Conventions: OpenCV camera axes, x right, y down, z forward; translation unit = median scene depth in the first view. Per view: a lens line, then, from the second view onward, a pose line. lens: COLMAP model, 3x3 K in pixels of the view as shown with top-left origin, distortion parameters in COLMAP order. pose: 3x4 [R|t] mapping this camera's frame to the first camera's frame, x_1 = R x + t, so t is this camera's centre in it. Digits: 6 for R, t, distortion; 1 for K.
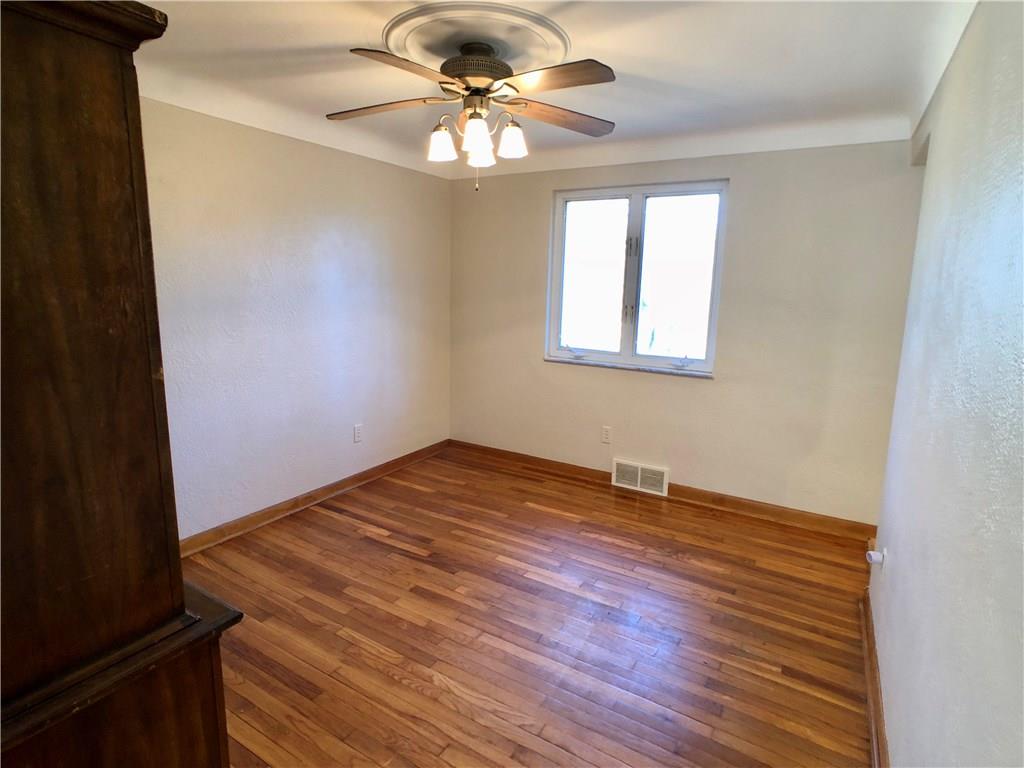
lens RADIAL K [[536.9, 0, 508.9], [0, 536.9, 381.2], [0, 0, 1]] dist [-0.011613, 0.004414]
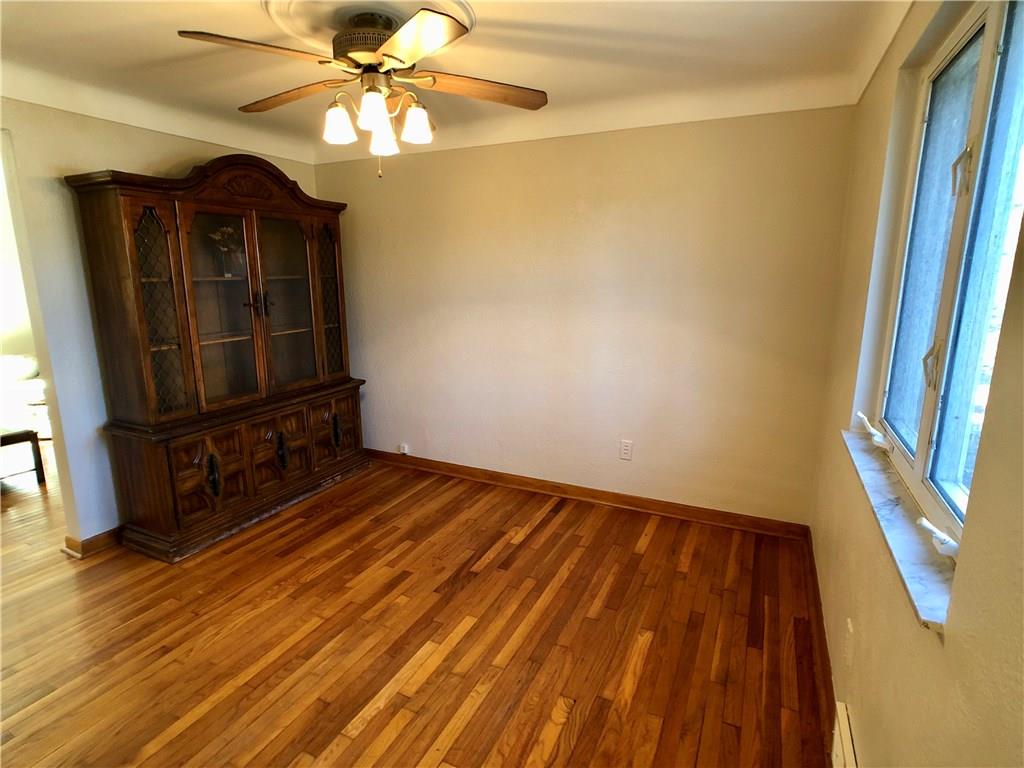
lens RADIAL K [[536.9, 0, 510.0], [0, 536.9, 382.8], [0, 0, 1]] dist [-0.011613, 0.004414]
pose [[0.105818, 0.187958, -0.976460, 0.657223], [-0.177526, 0.969769, 0.167431, -0.151483], [0.978411, 0.155630, 0.135986, 0.819656]]
